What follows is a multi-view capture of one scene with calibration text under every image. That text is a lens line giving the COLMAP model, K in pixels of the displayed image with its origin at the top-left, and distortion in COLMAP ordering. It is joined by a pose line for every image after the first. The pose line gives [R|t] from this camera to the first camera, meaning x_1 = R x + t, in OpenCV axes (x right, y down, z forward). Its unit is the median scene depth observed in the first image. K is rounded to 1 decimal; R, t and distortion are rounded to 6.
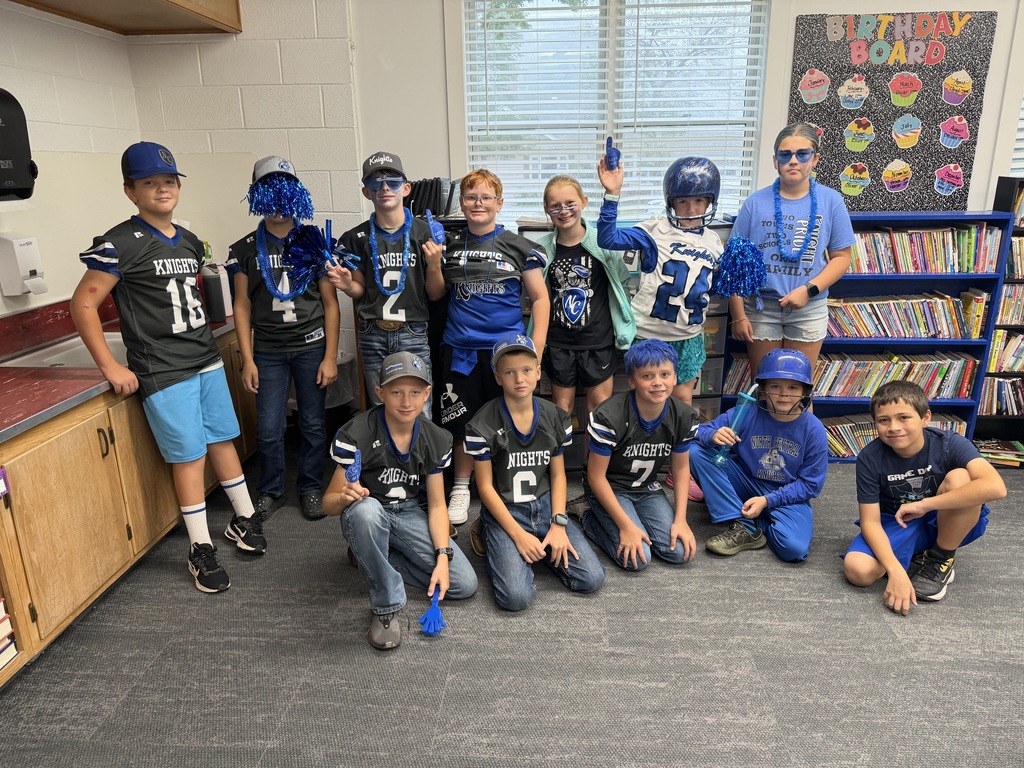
lens RADIAL K [[715.1, 0, 512.3], [0, 715.1, 386.6], [0, 0, 1]] dist [0.008616, -0.024160]
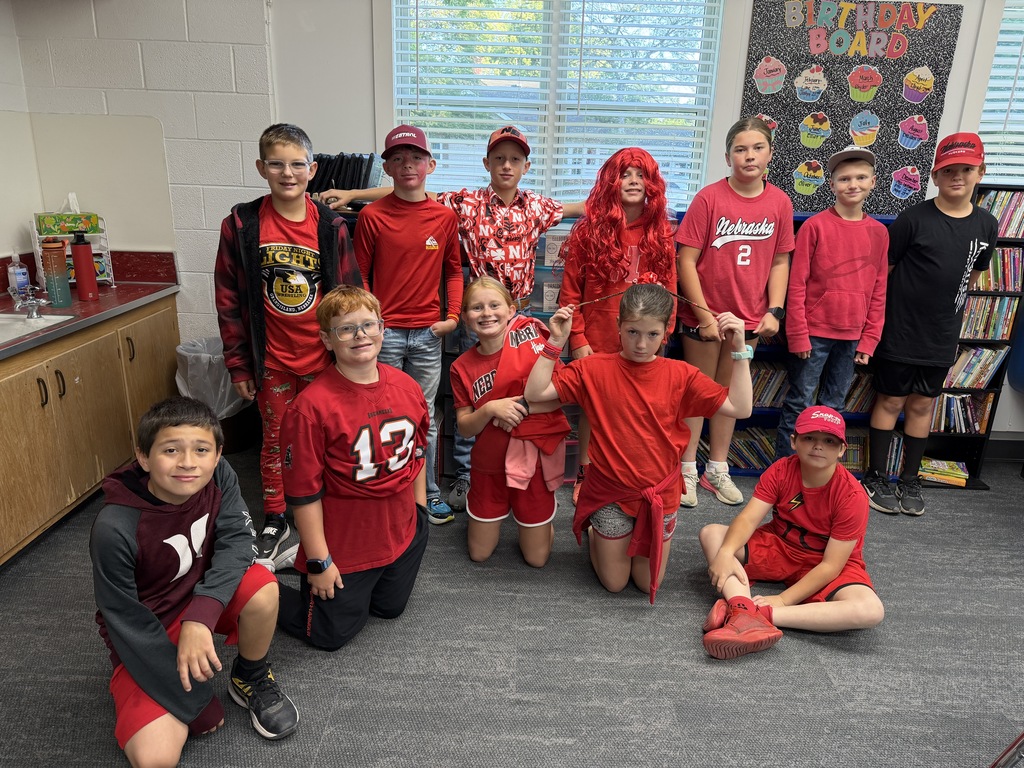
lens RADIAL K [[715.1, 0, 511.8], [0, 715.1, 387.0], [0, 0, 1]] dist [0.008616, -0.024160]
pose [[0.997867, 0.030169, 0.057889, 0.045466], [-0.031130, 0.999391, 0.015776, -0.018443], [-0.057377, -0.017545, 0.998198, 0.082958]]
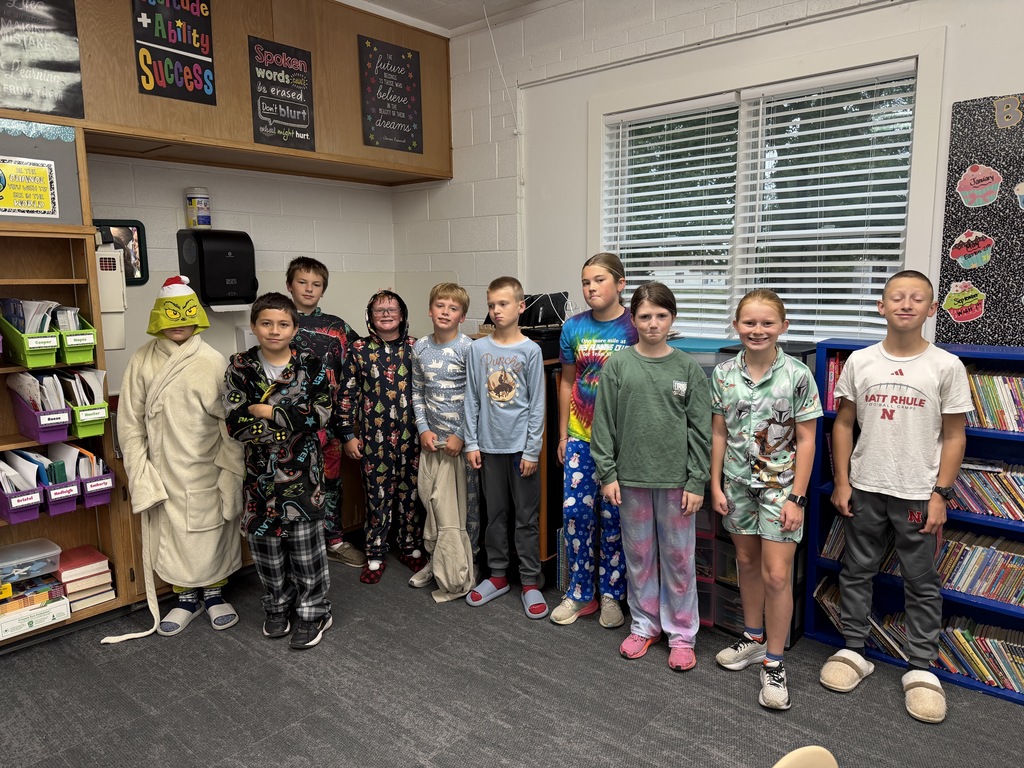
lens RADIAL K [[715.1, 0, 513.0], [0, 715.1, 383.1], [0, 0, 1]] dist [0.008616, -0.024160]
pose [[0.791324, 0.090481, -0.604665, 0.519748], [-0.174221, 0.981357, -0.081153, -0.060018], [0.586049, 0.169563, 0.792335, 0.129147]]
